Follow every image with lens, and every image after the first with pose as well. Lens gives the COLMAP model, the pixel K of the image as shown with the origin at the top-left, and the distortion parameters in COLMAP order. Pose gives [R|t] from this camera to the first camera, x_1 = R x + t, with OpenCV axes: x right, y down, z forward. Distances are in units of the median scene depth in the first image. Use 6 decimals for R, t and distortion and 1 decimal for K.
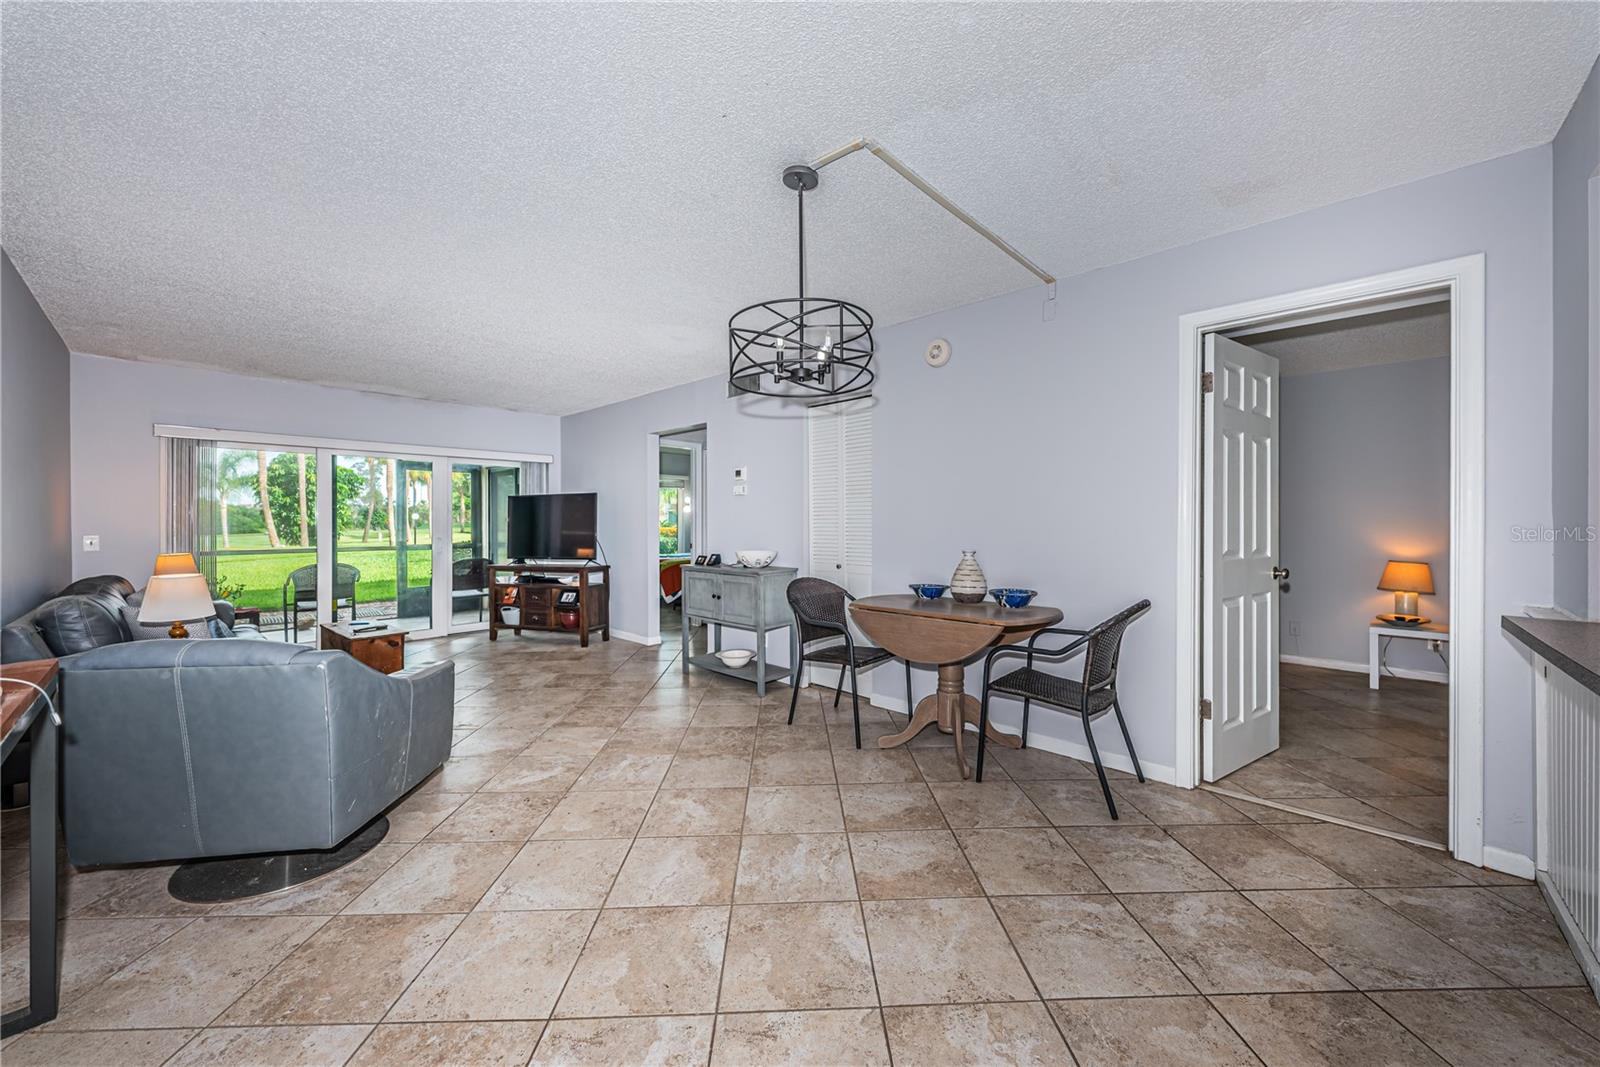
lens RADIAL K [[583.0, 0, 809.4], [0, 583.0, 523.2], [0, 0, 1]] dist [0.000103, -0.000127]
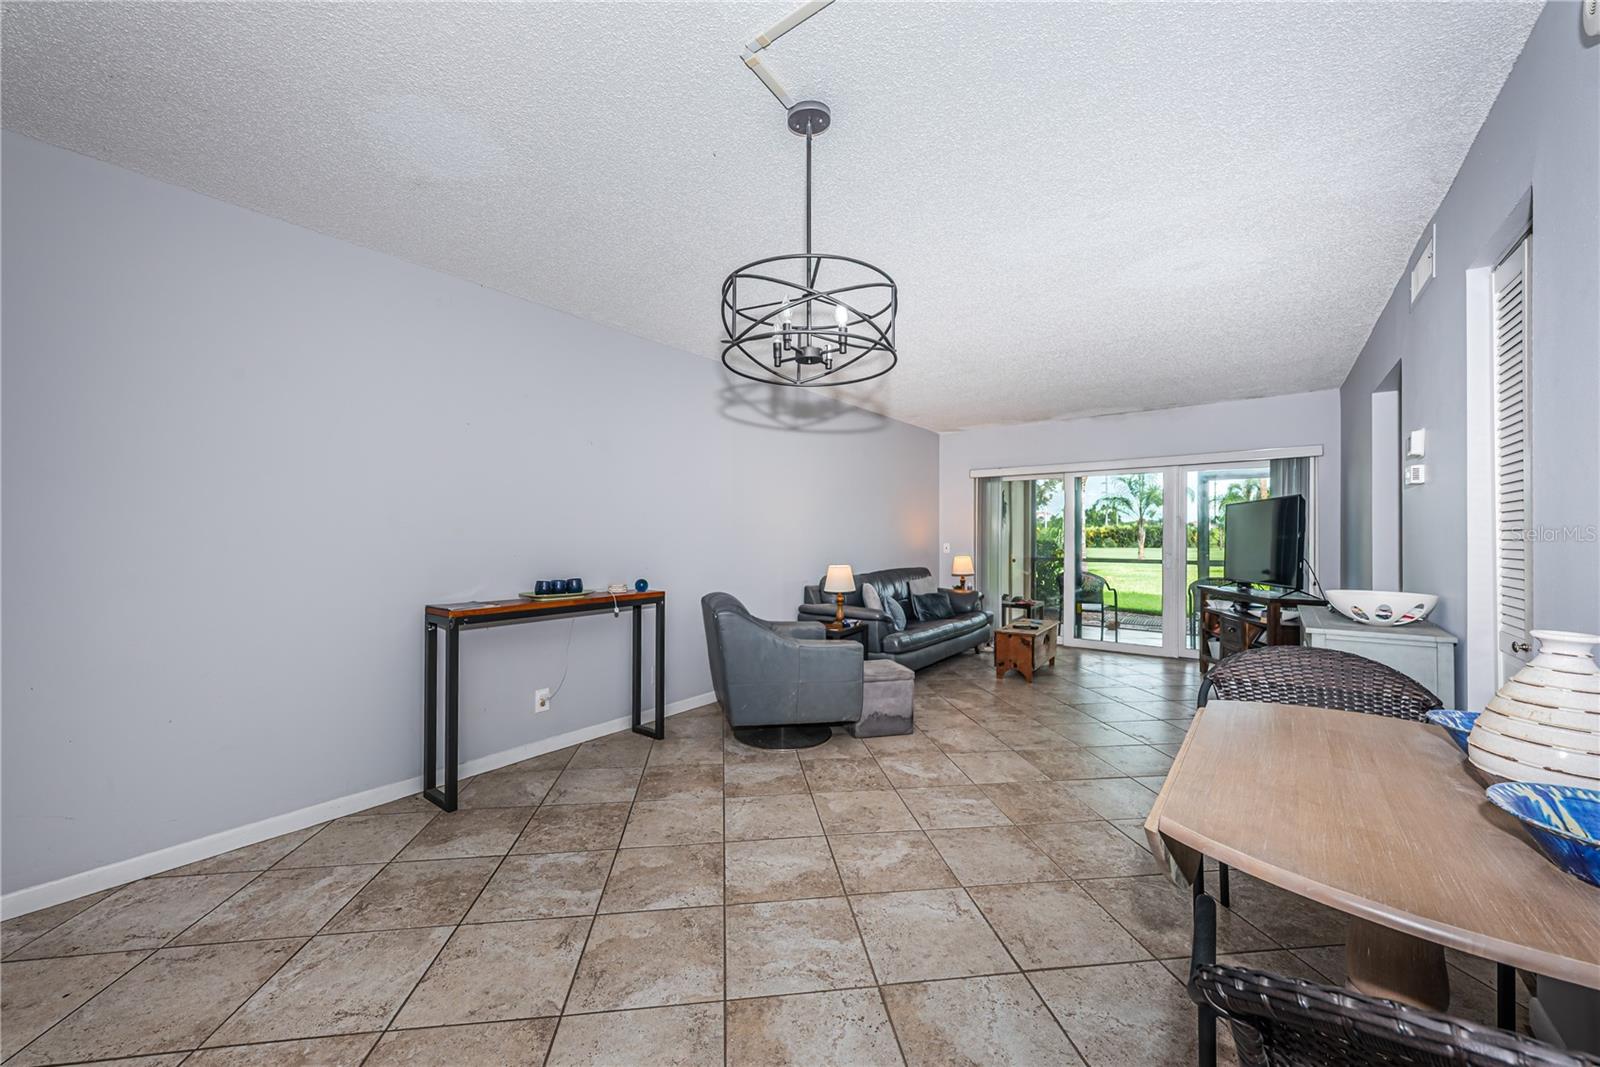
lens RADIAL K [[599.8, 0, 794.4], [0, 599.8, 534.8], [0, 0, 1]] dist [0.010754, -0.000037]
pose [[0.083344, 0.001575, -0.996520, 0.301660], [-0.005934, 0.999982, 0.001085, -0.001212], [0.996503, 0.005823, 0.083352, 0.330412]]
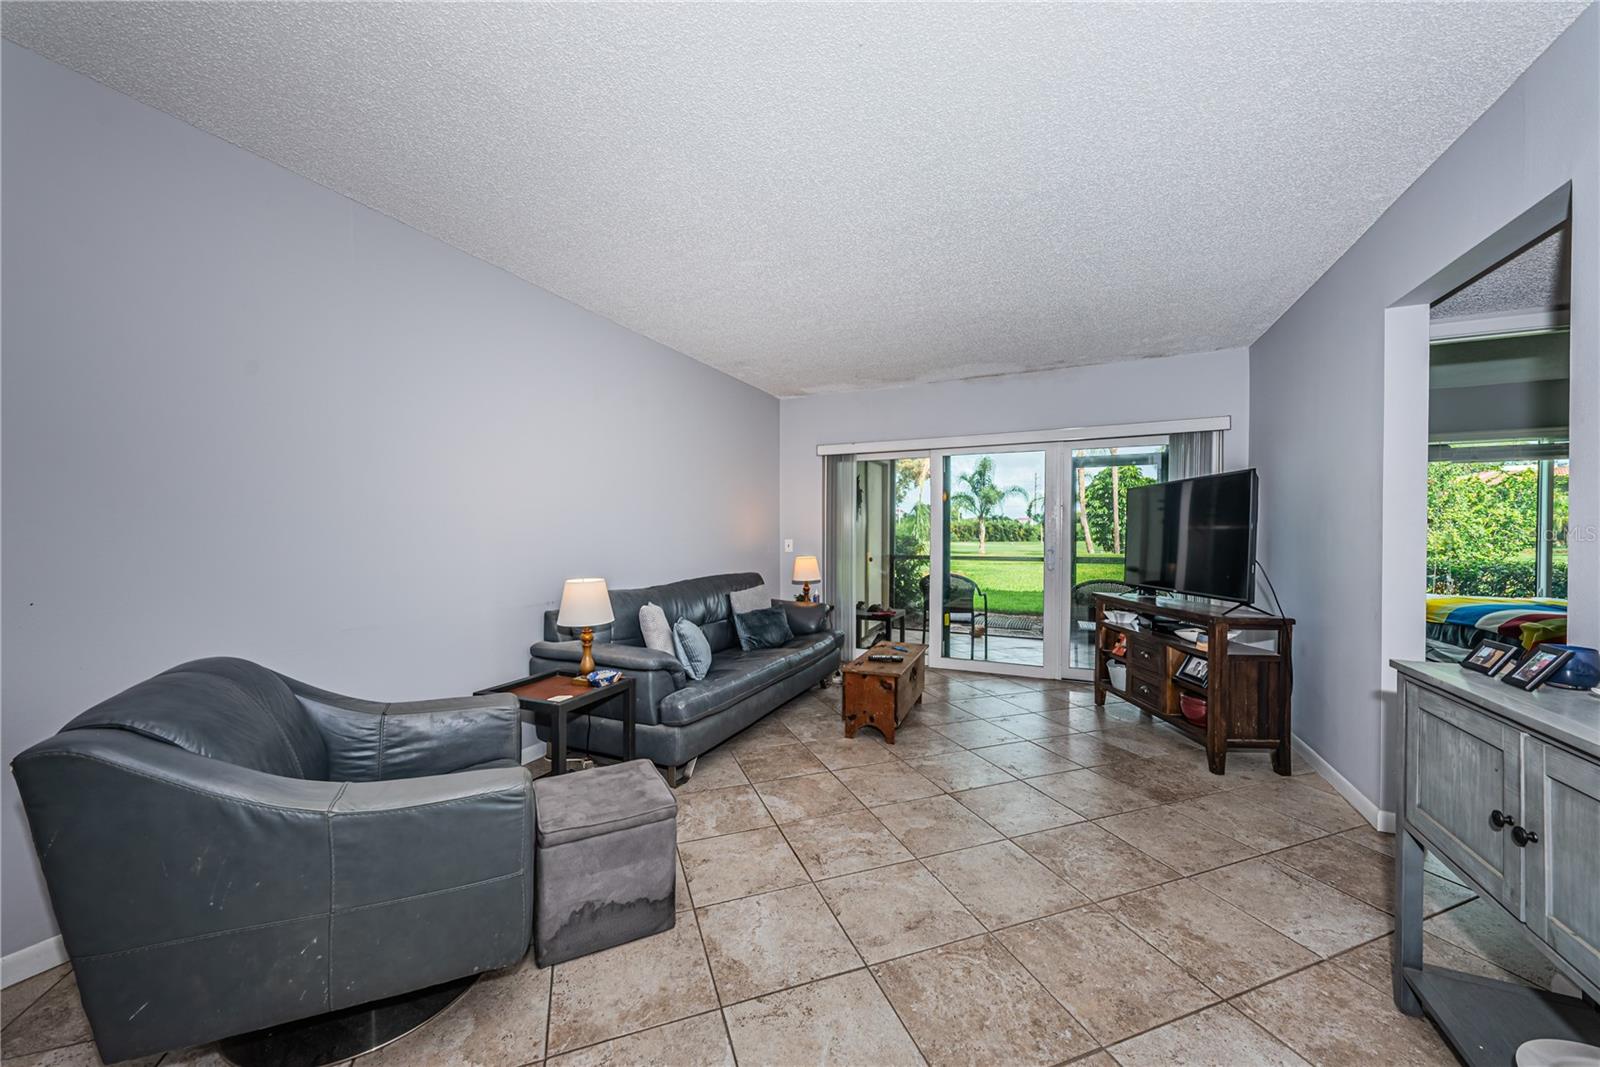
lens RADIAL K [[580.6, 0, 797.6], [0, 580.6, 539.5], [0, 0, 1]] dist [0.001441, -0.000109]
pose [[0.302191, 0.015036, -0.953129, -0.014663], [-0.004186, 0.999887, 0.014446, 0.002107], [0.953238, -0.000376, 0.302219, 0.478882]]
